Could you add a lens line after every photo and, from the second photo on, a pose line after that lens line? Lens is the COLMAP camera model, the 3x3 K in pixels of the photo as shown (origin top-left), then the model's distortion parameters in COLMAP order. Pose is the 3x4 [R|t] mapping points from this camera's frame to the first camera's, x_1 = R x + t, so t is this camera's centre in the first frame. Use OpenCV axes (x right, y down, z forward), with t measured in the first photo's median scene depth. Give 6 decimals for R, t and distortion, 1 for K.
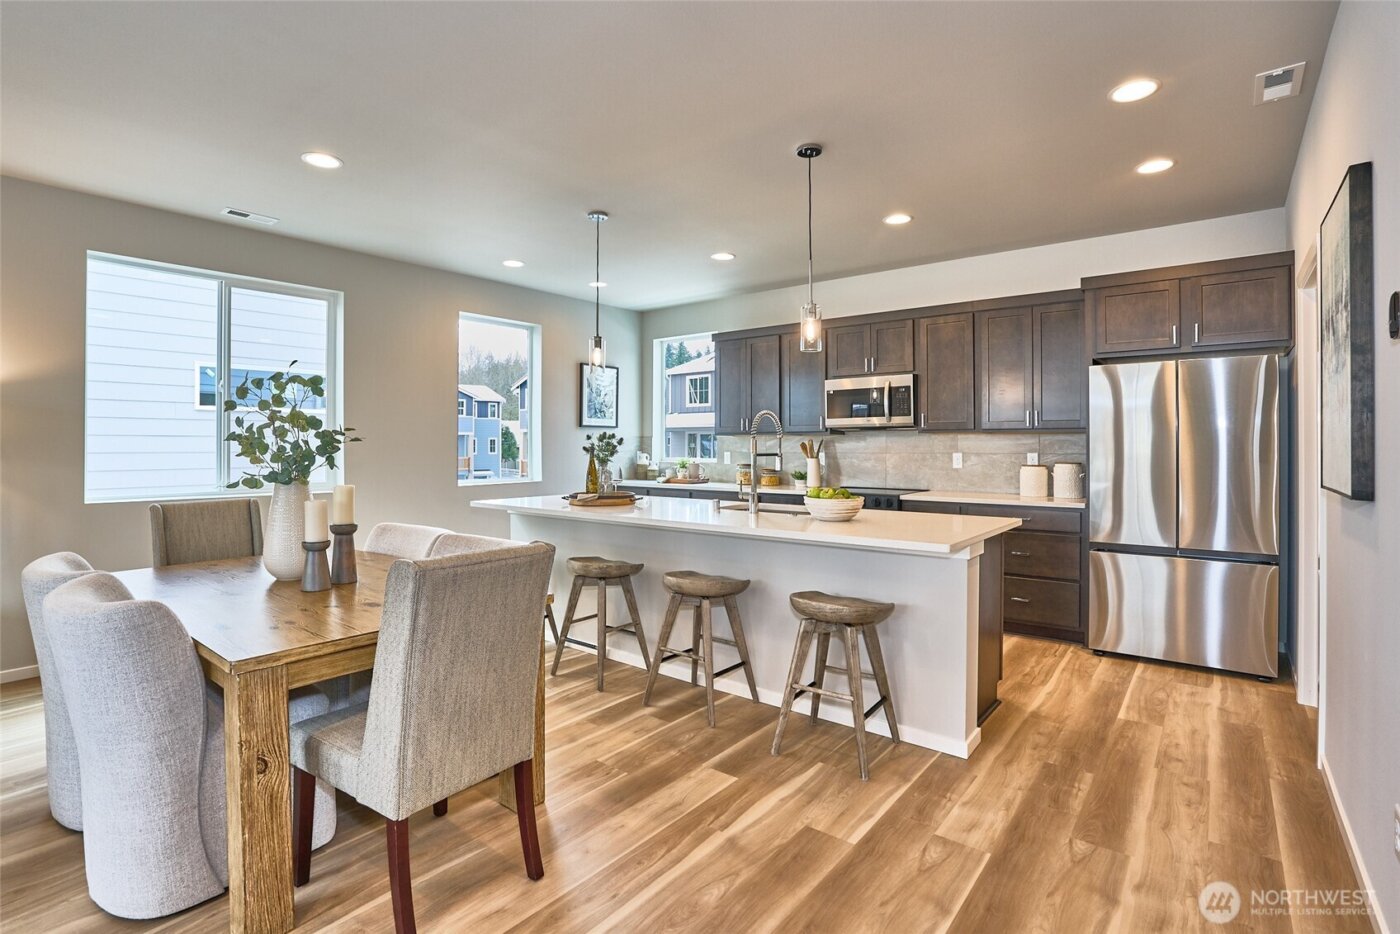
lens RADIAL K [[652.8, 0, 703.7], [0, 652.8, 457.7], [0, 0, 1]] dist [-0.036416, 0.000650]
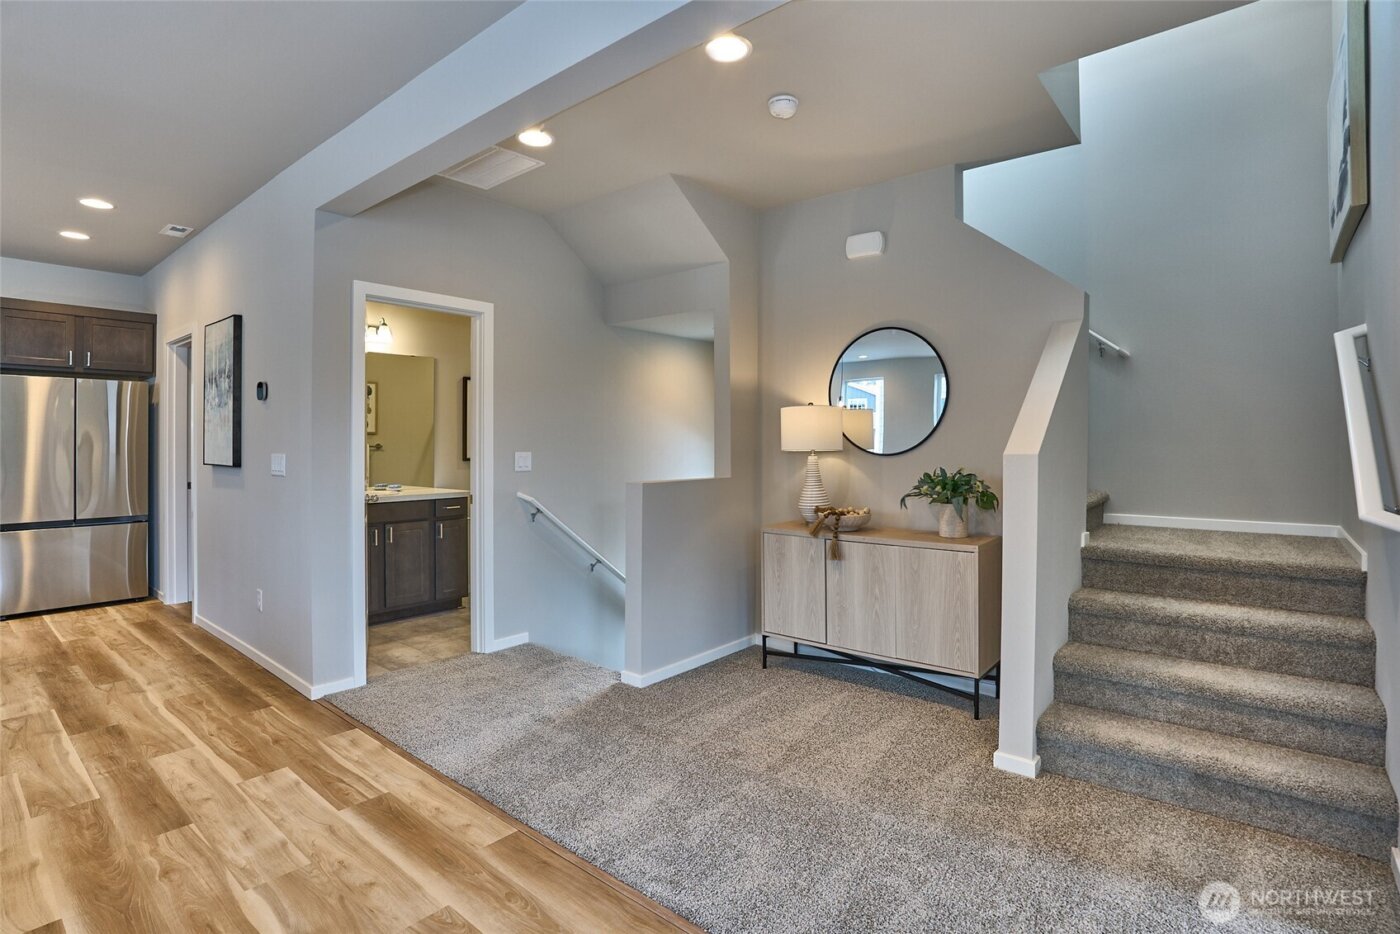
lens RADIAL K [[714.1, 0, 695.5], [0, 714.1, 438.0], [0, 0, 1]] dist [-0.000403, 0.000200]
pose [[0.040466, 0.007834, 0.999150, -0.723043], [0.011418, 0.999900, -0.008303, 0.001992], [-0.999116, 0.011744, 0.040373, -0.367857]]
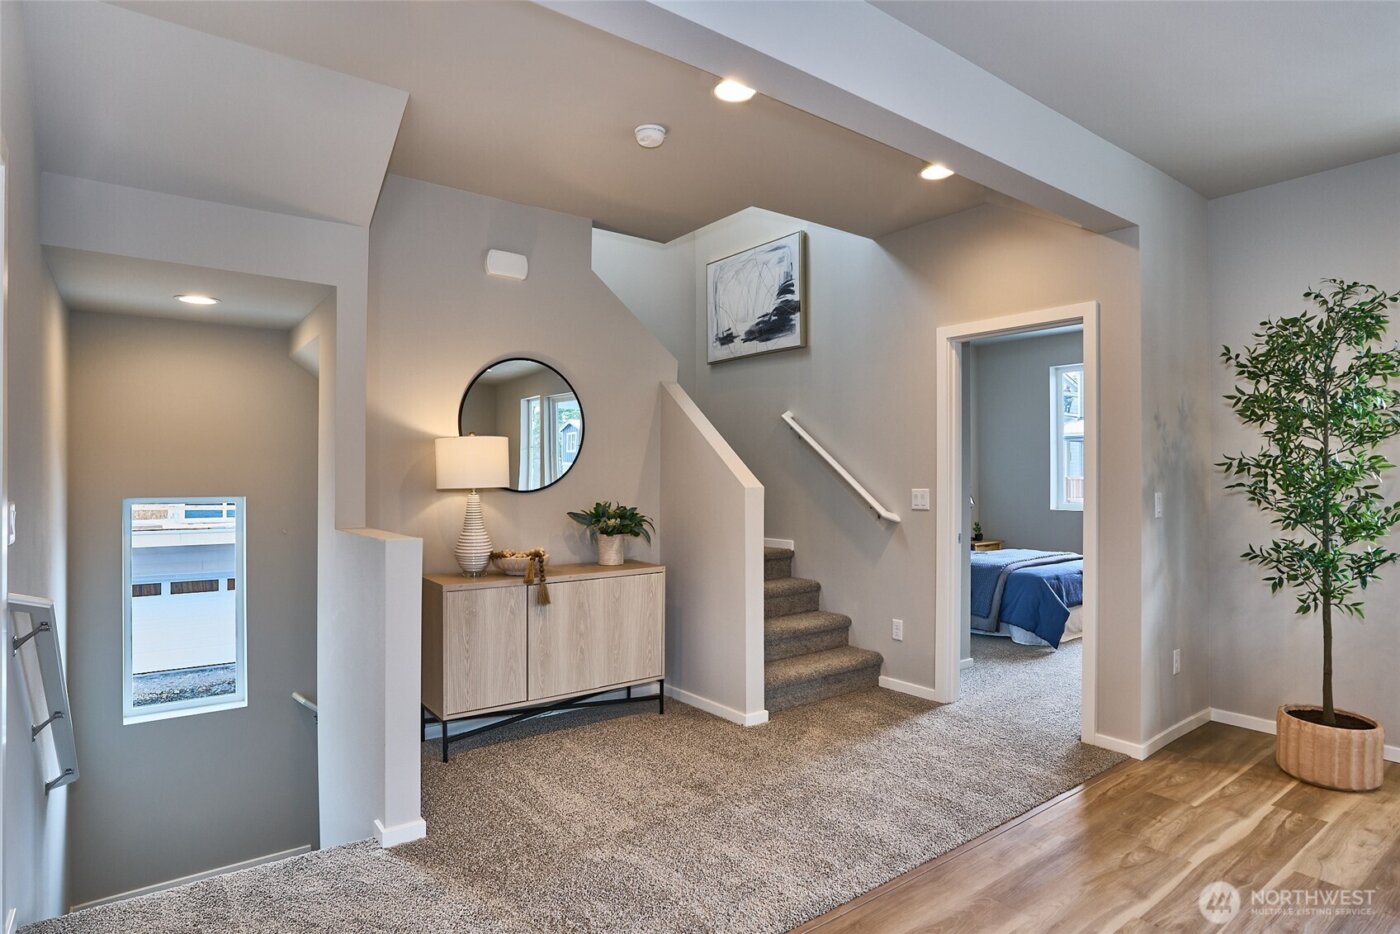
lens RADIAL K [[765.6, 0, 696.7], [0, 765.6, 475.2], [0, 0, 1]] dist [-0.003481, 0.000296]
pose [[-0.961277, -0.001623, 0.275579, -0.070644], [0.001328, 0.999944, 0.010520, -0.015058], [-0.275580, 0.010478, -0.961221, 0.523675]]
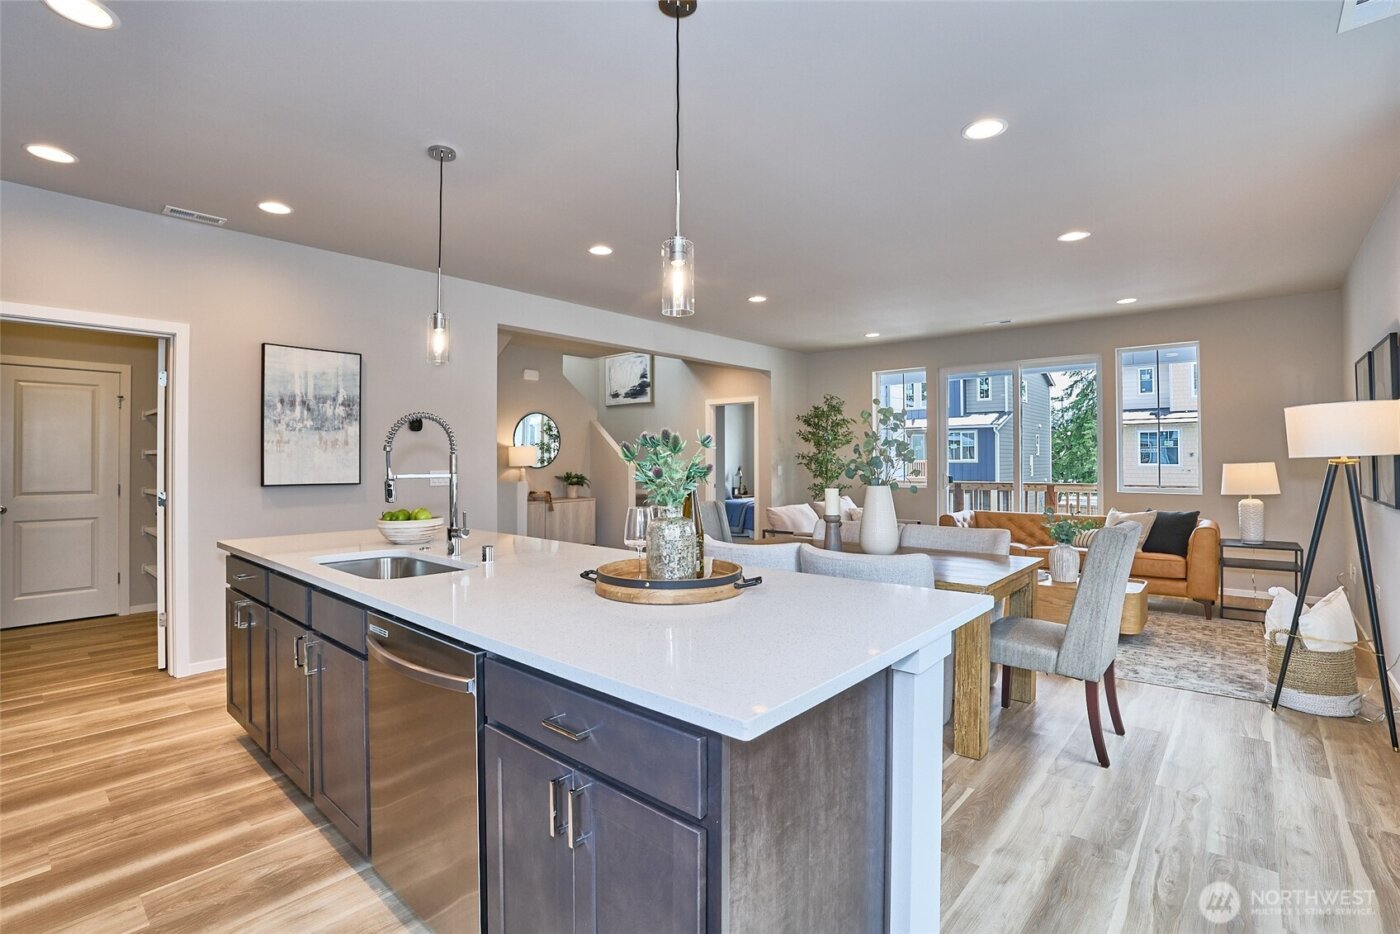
lens RADIAL K [[652.8, 0, 703.7], [0, 652.8, 457.7], [0, 0, 1]] dist [-0.036416, 0.000650]
pose [[-0.997858, 0.002104, 0.065381, -0.294652], [0.002574, 0.999971, 0.007102, -0.032796], [-0.065364, 0.007255, -0.997835, 2.009888]]
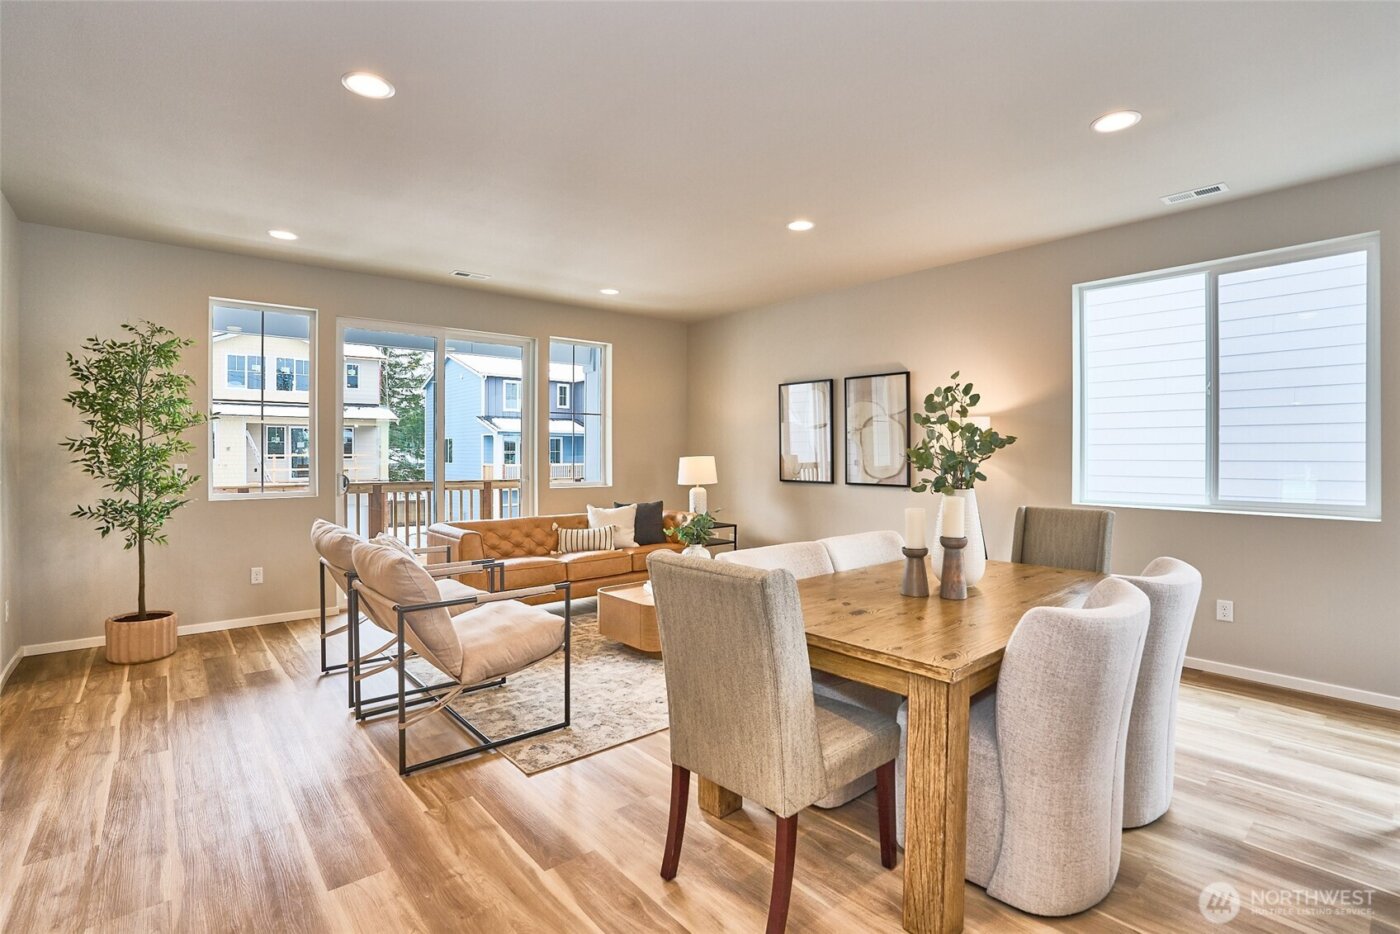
lens RADIAL K [[652.8, 0, 703.7], [0, 652.8, 457.7], [0, 0, 1]] dist [-0.036416, 0.000650]
pose [[-0.234638, 0.002479, -0.972080, 0.379068], [-0.011813, 0.999916, 0.005401, -0.013094], [0.972011, 0.012751, -0.234589, 0.689863]]
